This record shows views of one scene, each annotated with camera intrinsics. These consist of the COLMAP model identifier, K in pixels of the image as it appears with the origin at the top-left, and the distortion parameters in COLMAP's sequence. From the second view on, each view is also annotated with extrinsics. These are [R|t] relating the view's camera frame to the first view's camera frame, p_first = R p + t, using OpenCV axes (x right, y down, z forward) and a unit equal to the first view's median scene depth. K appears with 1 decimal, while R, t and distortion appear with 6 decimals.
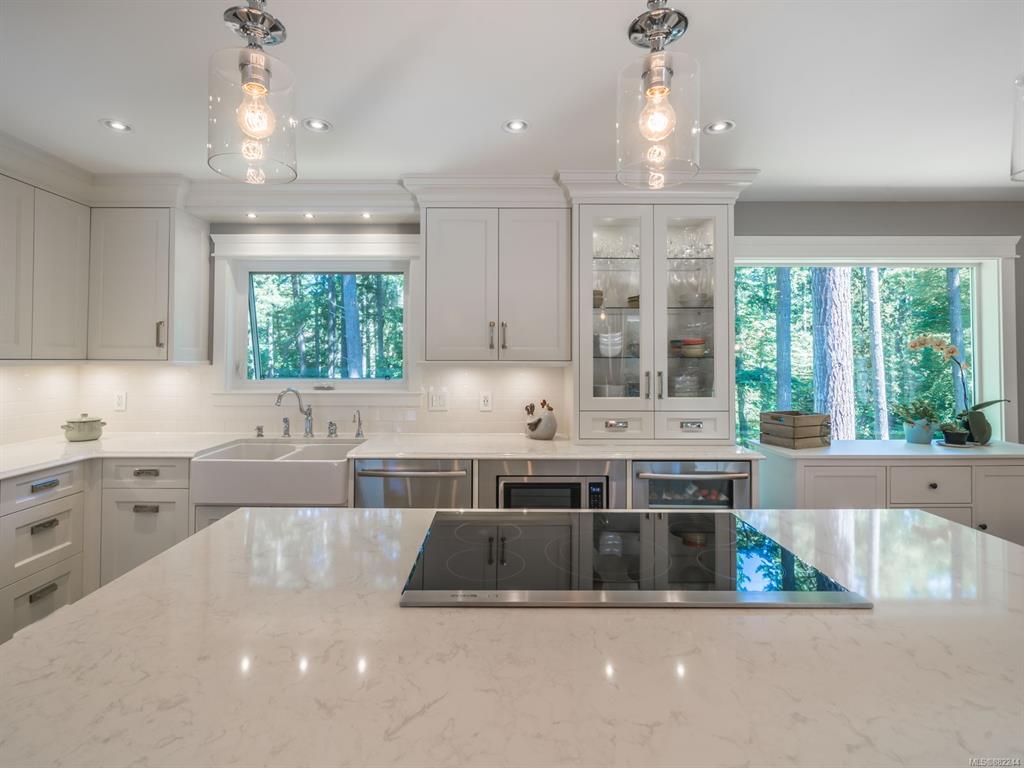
lens RADIAL K [[498.8, 0, 506.4], [0, 498.8, 350.6], [0, 0, 1]] dist [-0.000642, -0.000354]
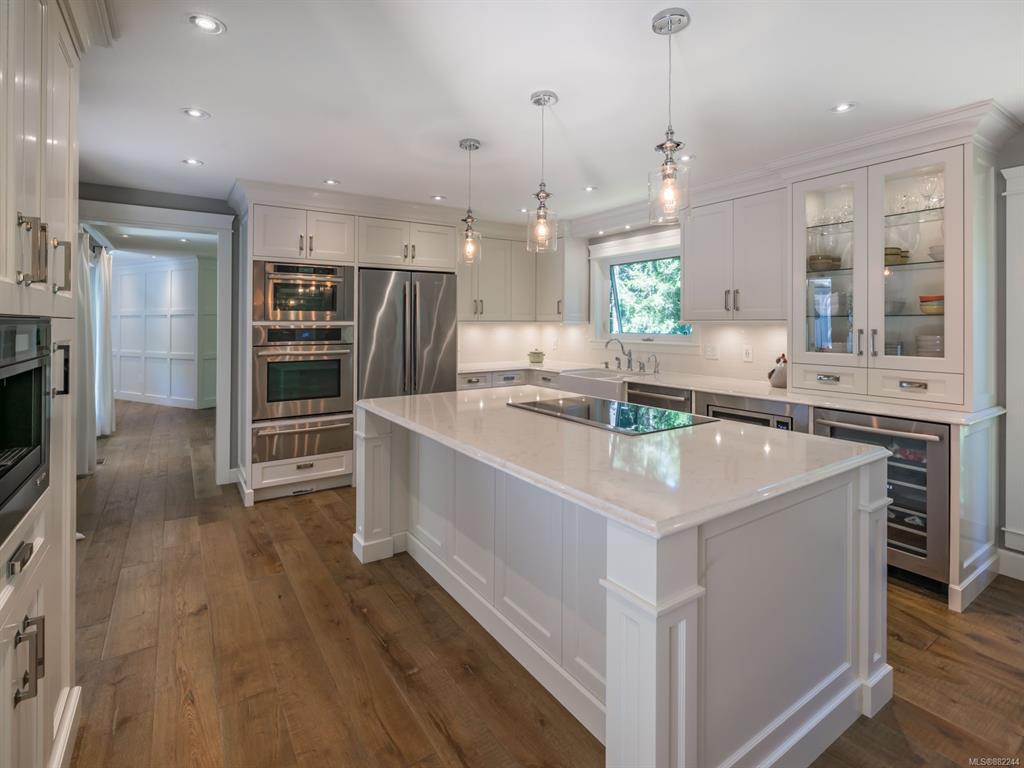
lens RADIAL K [[498.8, 0, 511.7], [0, 498.8, 325.9], [0, 0, 1]] dist [-0.000642, -0.000354]
pose [[0.562423, 0.002310, -0.826847, 0.717078], [0.015606, 0.999788, 0.013409, 0.009050], [0.826703, -0.020445, 0.562267, -0.179635]]
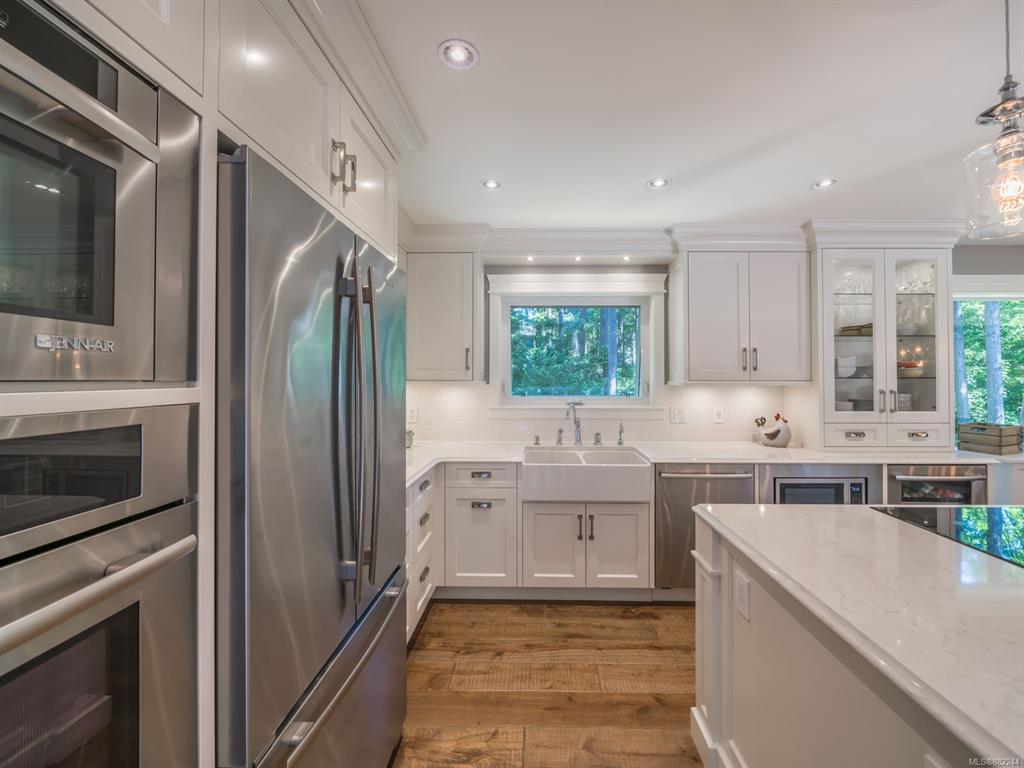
lens RADIAL K [[415.6, 0, 540.9], [0, 415.6, 376.8], [0, 0, 1]] dist [-0.007793, 0.000699]
pose [[0.999938, -0.000973, -0.011086, -0.501261], [0.001080, 0.999953, 0.009656, 0.000861], [0.011076, -0.009668, 0.999892, 0.009247]]
